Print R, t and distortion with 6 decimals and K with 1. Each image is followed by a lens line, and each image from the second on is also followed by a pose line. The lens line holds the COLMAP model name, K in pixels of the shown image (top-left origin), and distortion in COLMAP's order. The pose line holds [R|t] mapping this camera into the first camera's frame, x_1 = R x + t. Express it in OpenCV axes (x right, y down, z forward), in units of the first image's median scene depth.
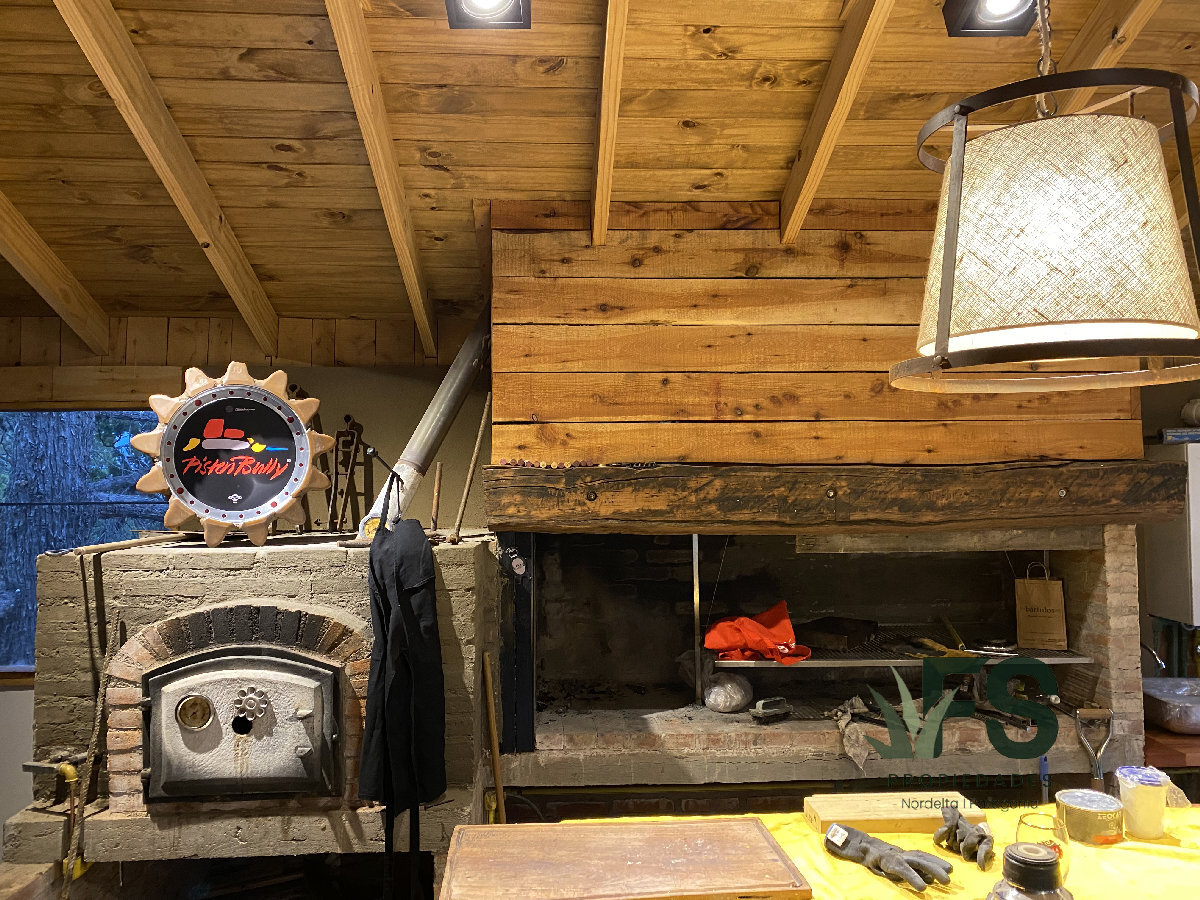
lens RADIAL K [[896.5, 0, 605.6], [0, 896.5, 420.1], [0, 0, 1]] dist [0.010607, -0.033695]
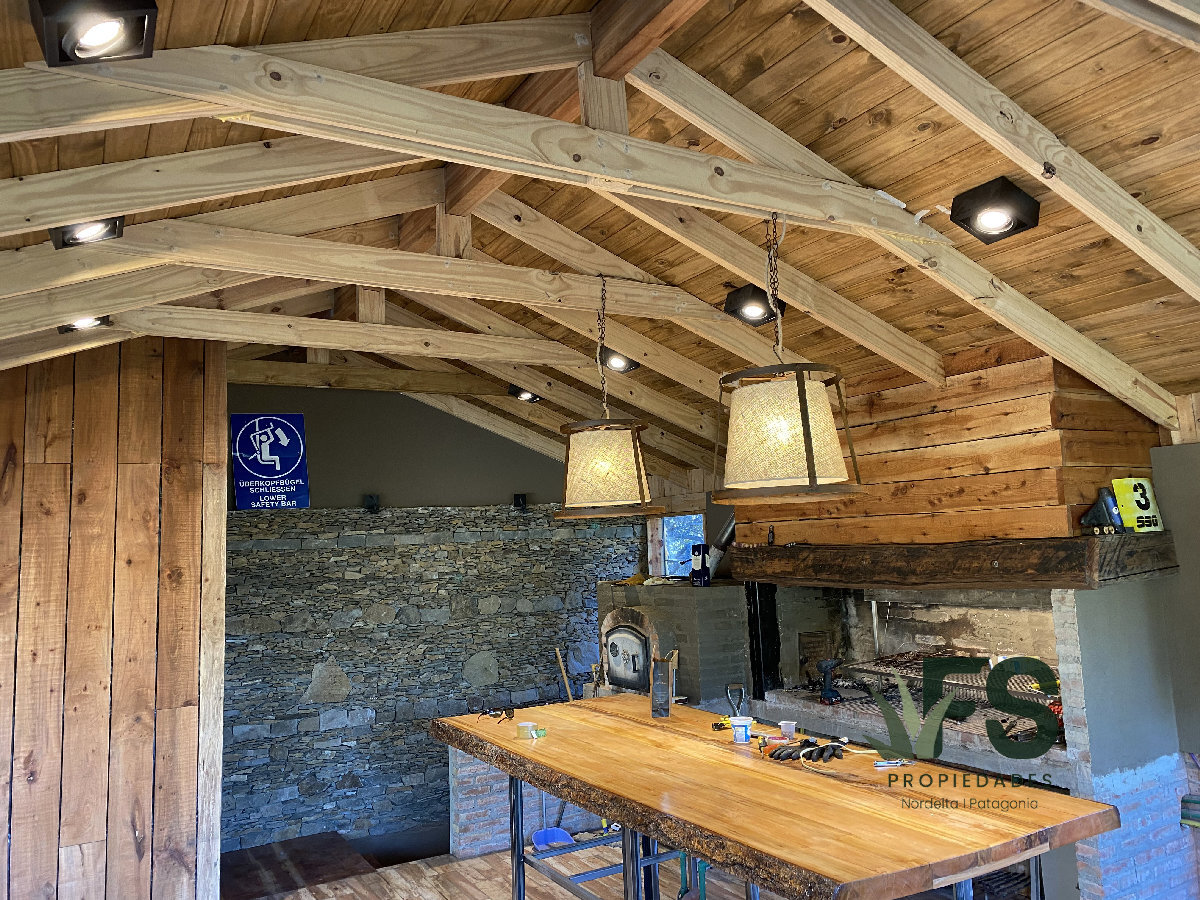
lens RADIAL K [[896.5, 0, 605.6], [0, 896.5, 420.1], [0, 0, 1]] dist [0.010607, -0.033695]
pose [[0.452904, -0.130980, -0.881885, 1.498168], [0.080237, 0.991124, -0.105998, -0.038437], [0.887941, -0.022753, 0.459394, -0.139502]]
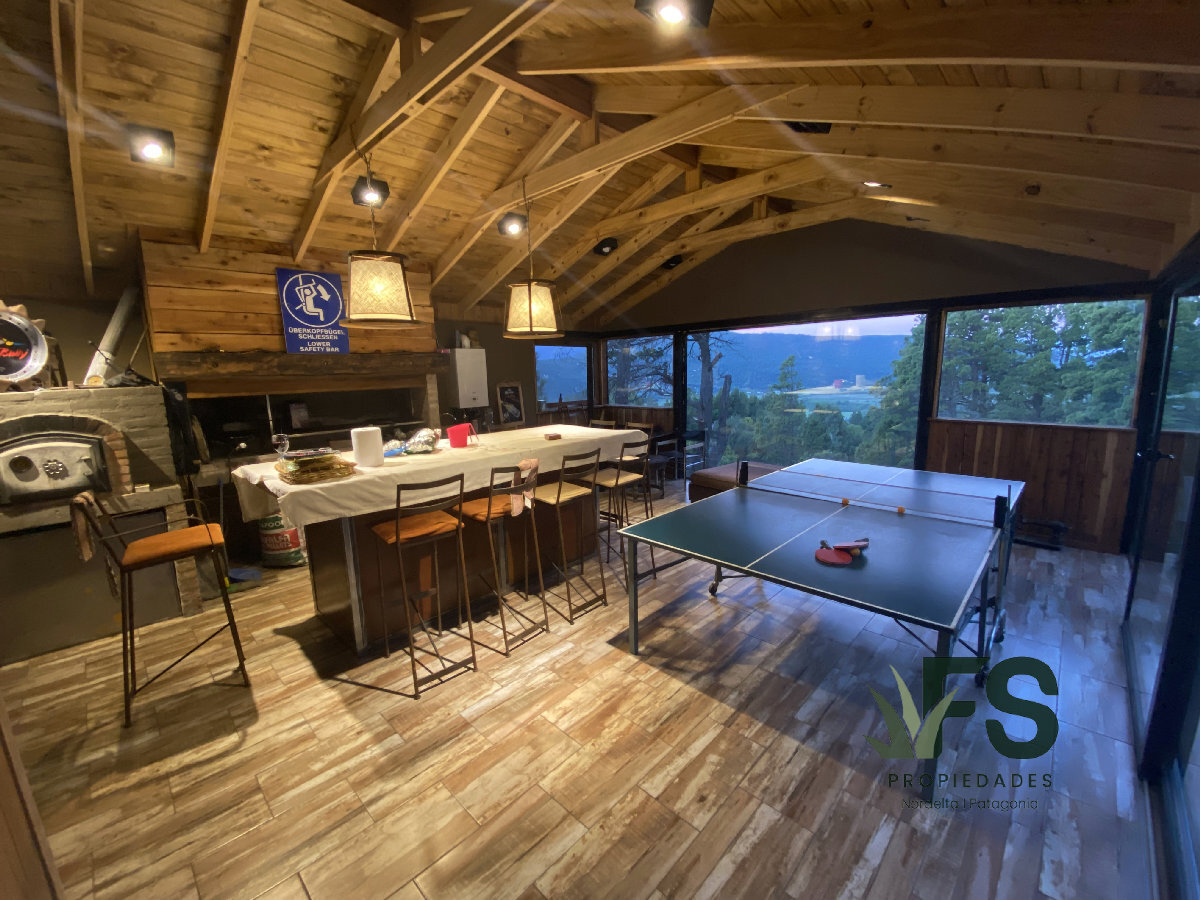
lens RADIAL K [[491.4, 0, 602.0], [0, 491.4, 455.1], [0, 0, 1]] dist [0.000684, -0.012983]
pose [[0.738129, -0.125861, 0.662816, -0.145984], [-0.029818, 0.975399, 0.218422, 0.003270], [-0.674000, -0.180988, 0.716217, -0.661481]]
